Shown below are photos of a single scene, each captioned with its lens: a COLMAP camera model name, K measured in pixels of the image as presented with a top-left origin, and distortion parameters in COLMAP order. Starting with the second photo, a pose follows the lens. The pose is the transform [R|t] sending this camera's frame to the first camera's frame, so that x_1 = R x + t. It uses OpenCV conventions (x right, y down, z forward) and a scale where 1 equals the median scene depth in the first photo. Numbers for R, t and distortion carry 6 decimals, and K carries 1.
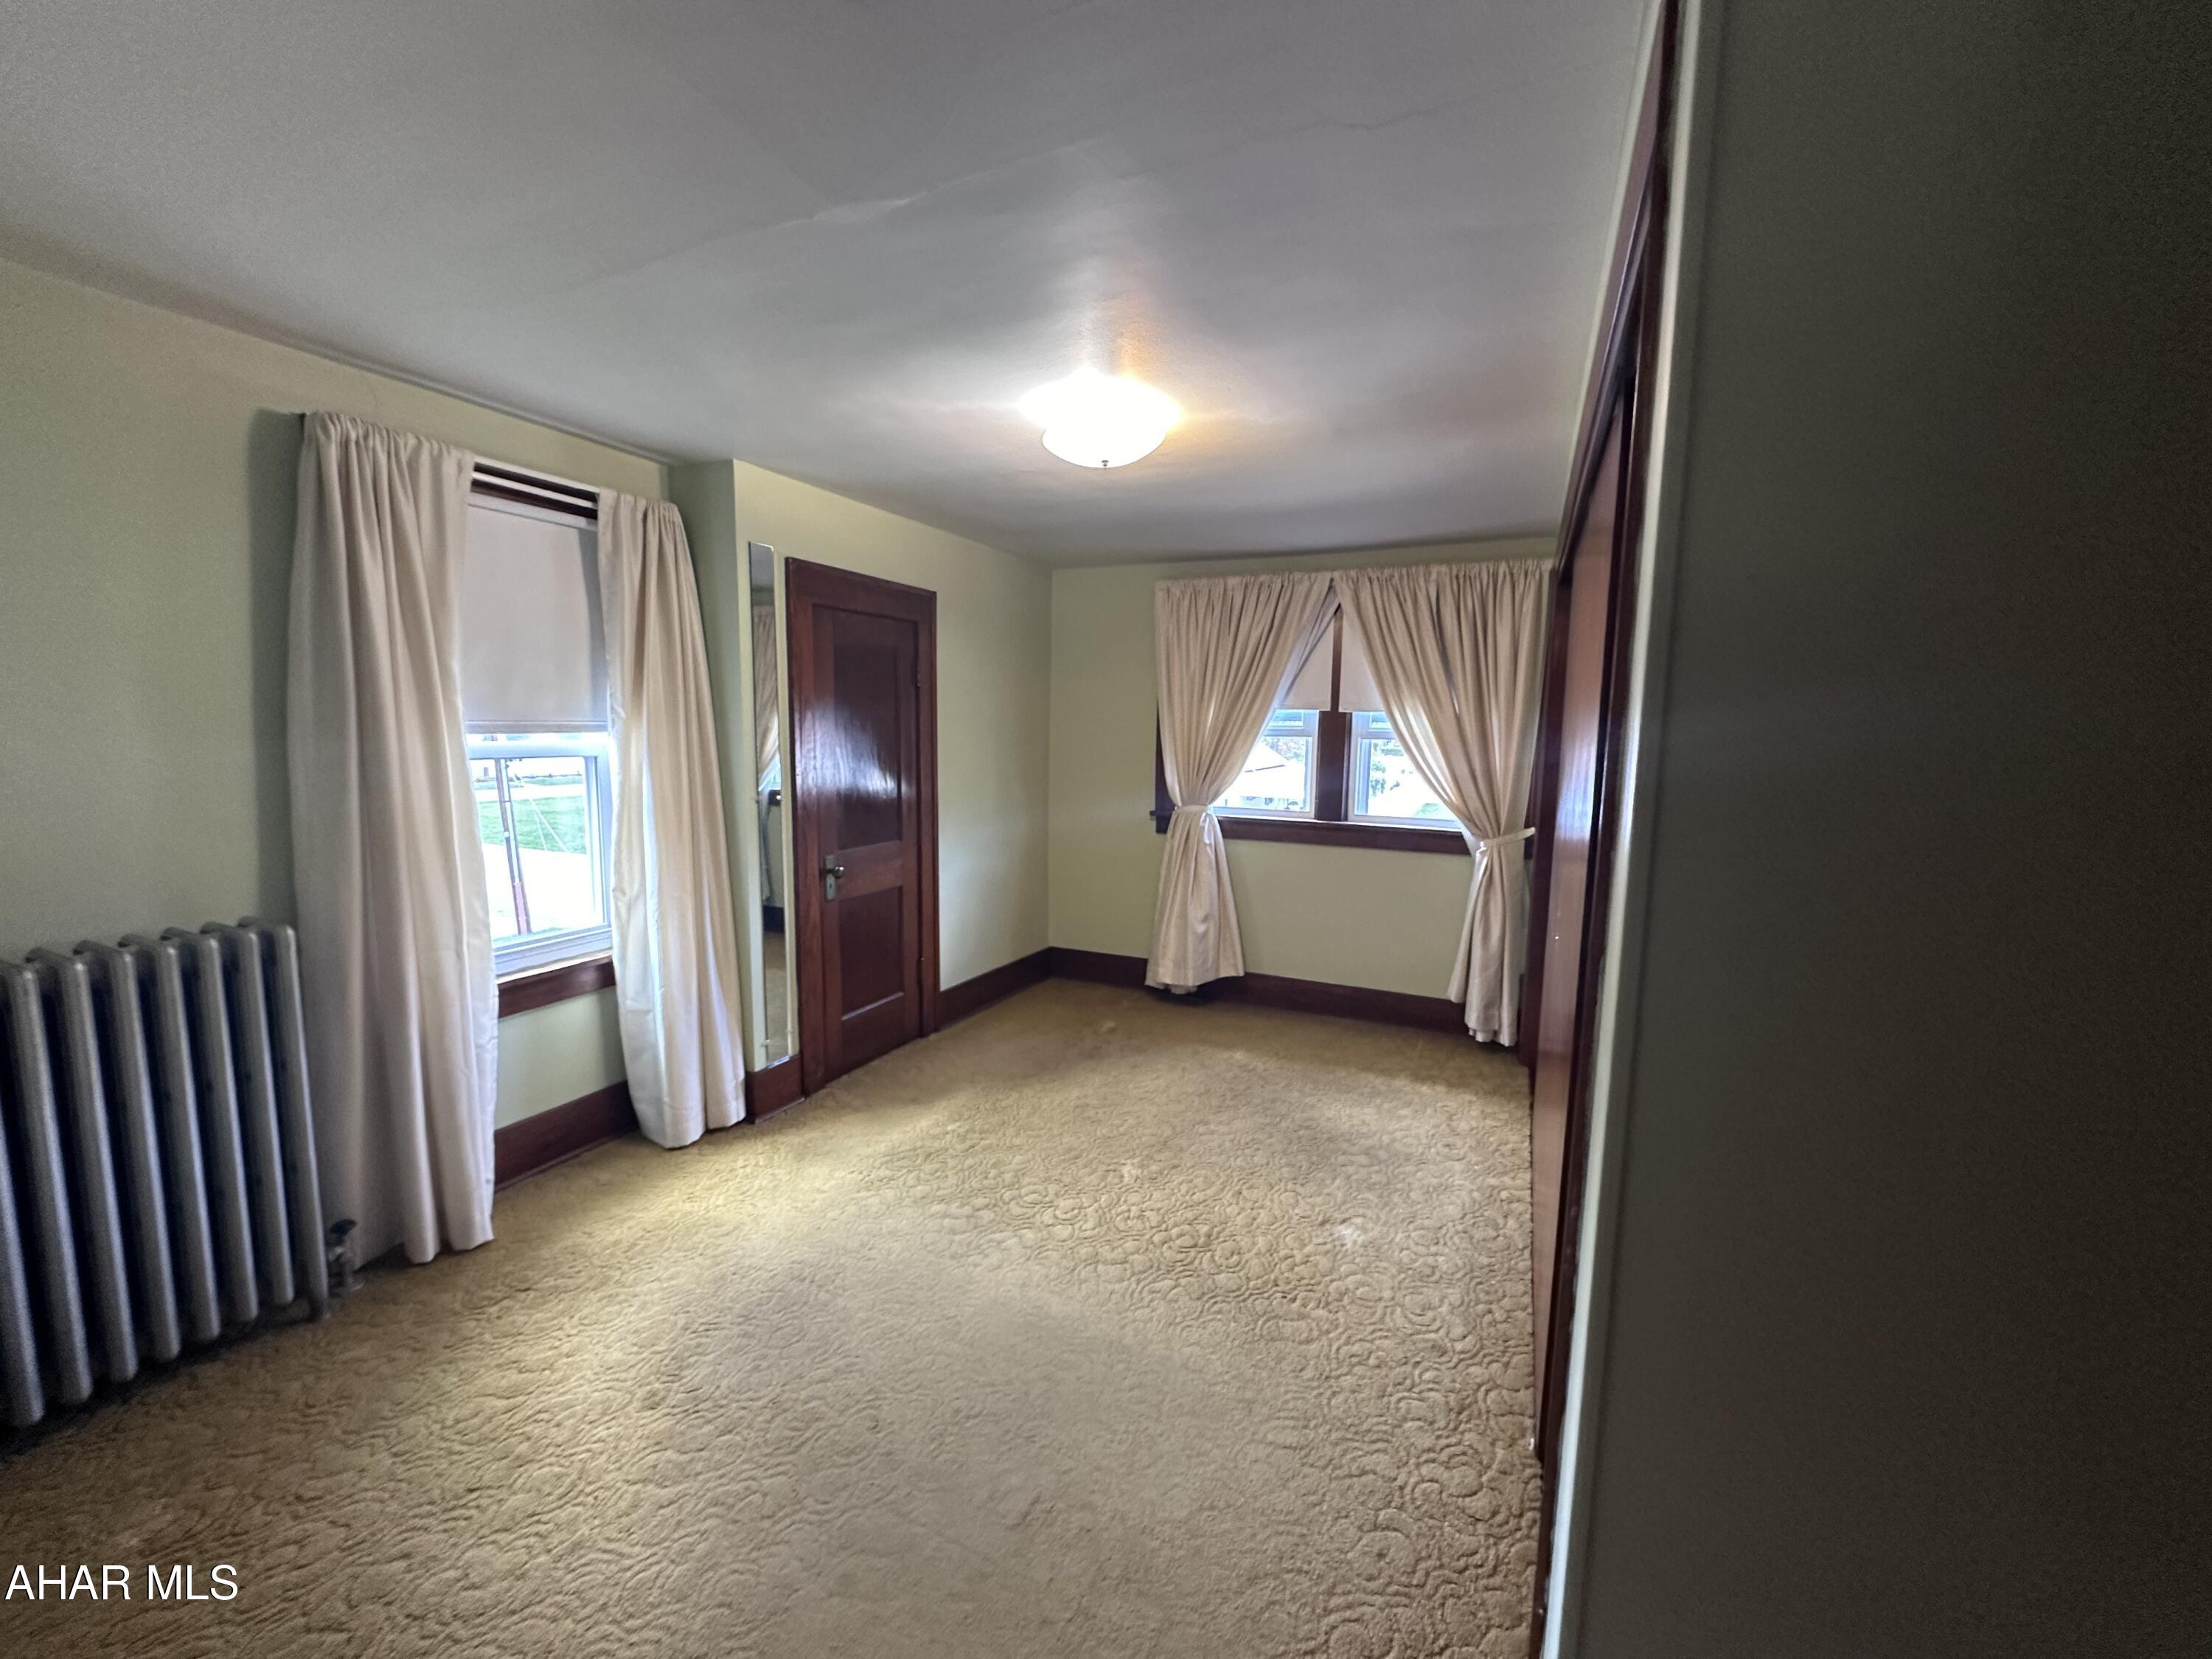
lens RADIAL K [[882.0, 0, 1108.1], [0, 882.0, 831.6], [0, 0, 1]] dist [-0.005559, 0.001106]
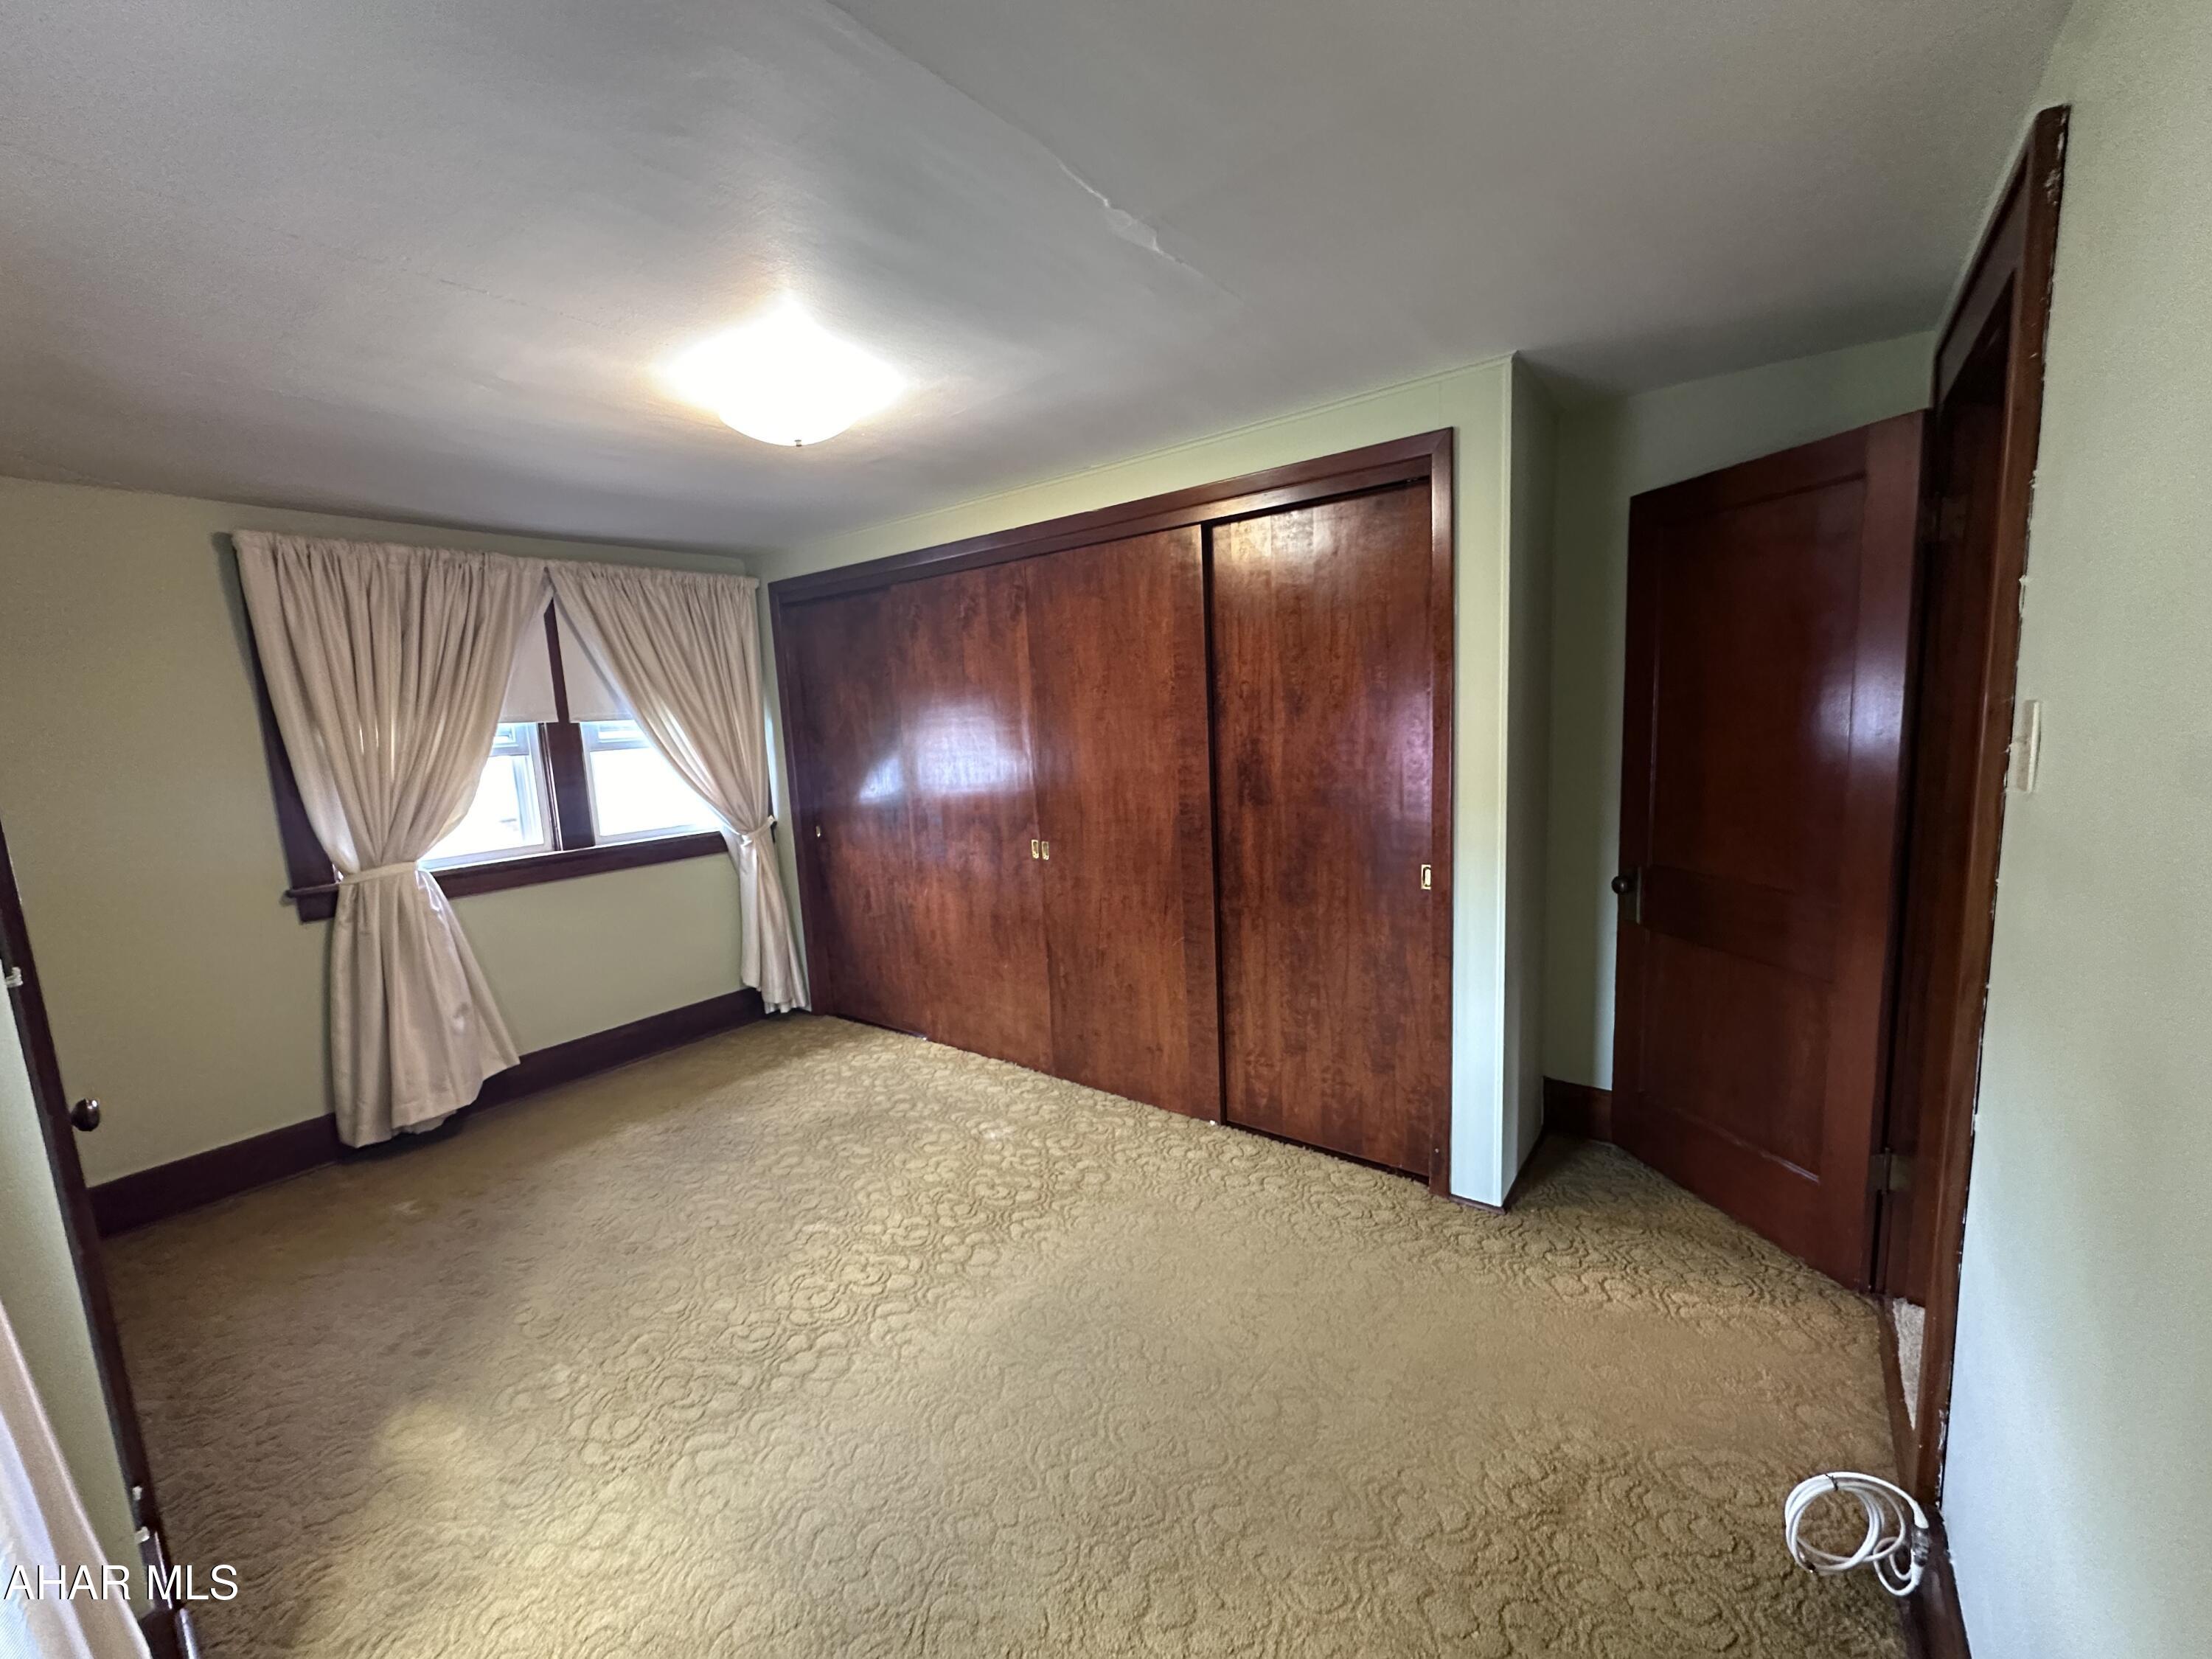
lens RADIAL K [[882.0, 0, 1101.7], [0, 882.0, 831.3], [0, 0, 1]] dist [-0.005559, 0.001106]
pose [[0.212897, -0.161094, 0.963703, -0.507412], [0.171079, 0.977224, 0.125560, -0.052902], [-0.961981, 0.138138, 0.235608, 0.319650]]
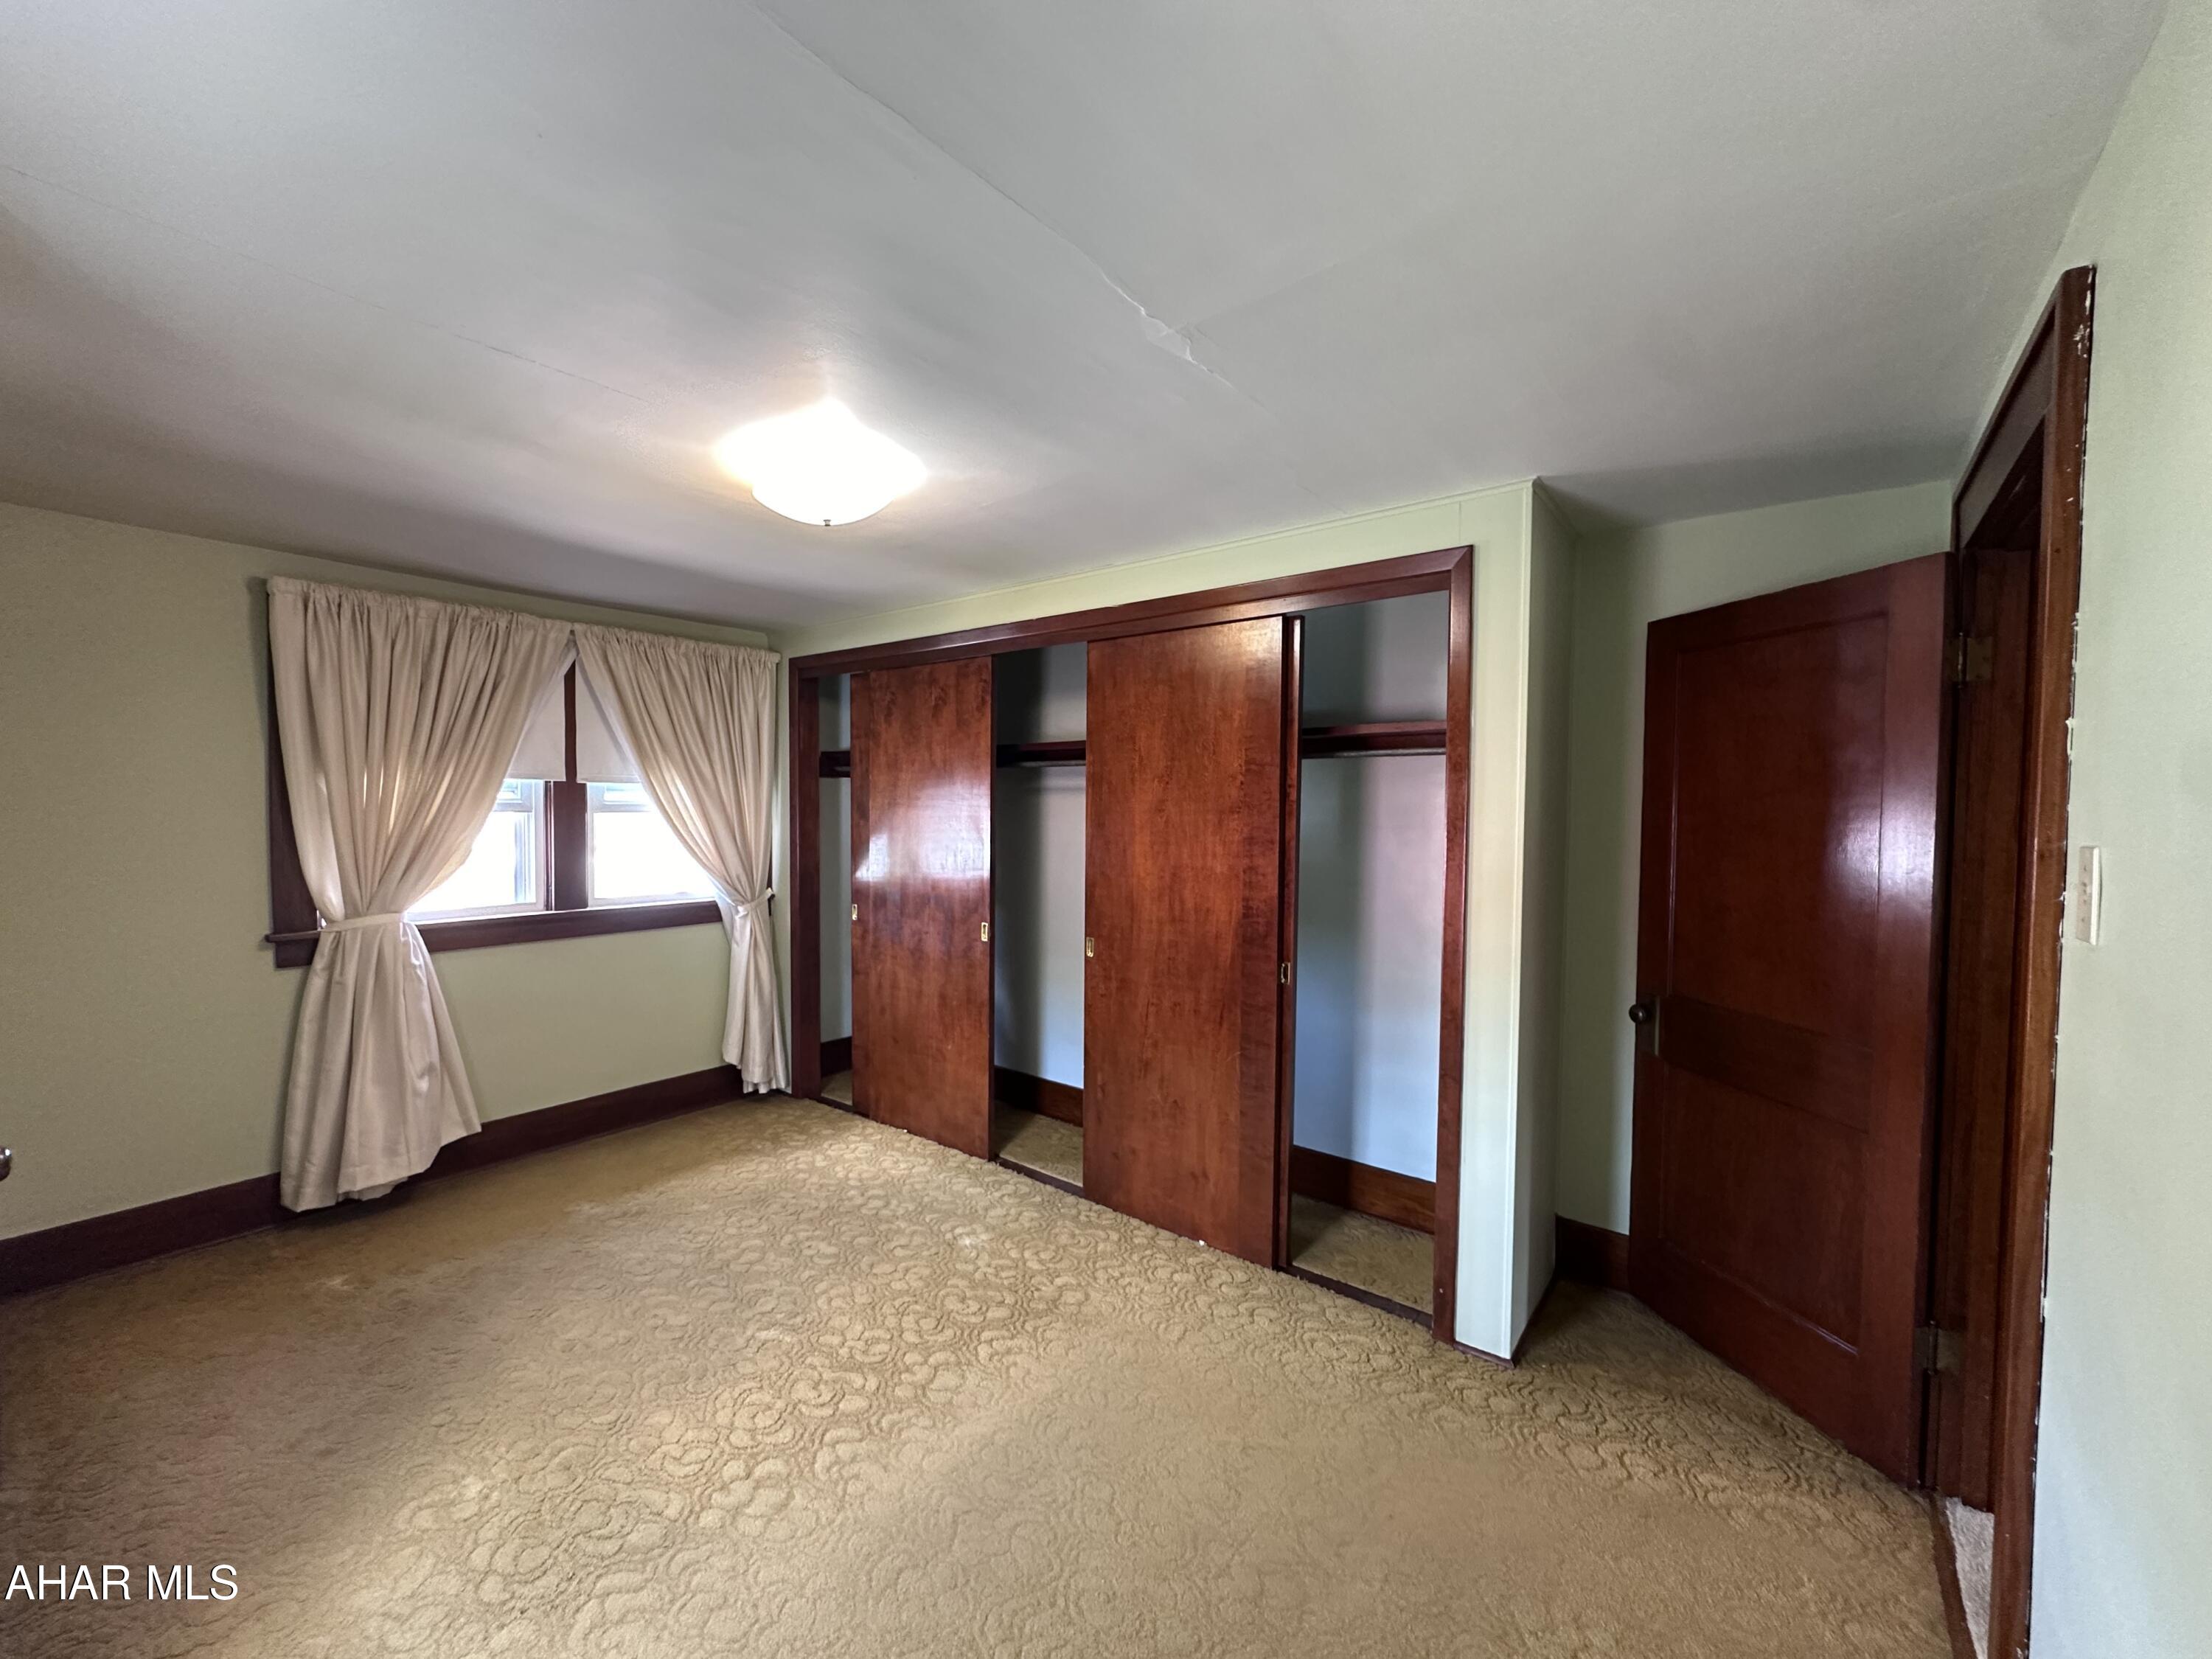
lens RADIAL K [[882.0, 0, 1101.1], [0, 882.0, 830.2], [0, 0, 1]] dist [-0.005559, 0.001106]
pose [[0.225092, -0.045508, 0.973274, -0.493265], [0.112249, 0.993469, 0.020492, -0.051832], [-0.967850, 0.104636, 0.228730, 0.322034]]
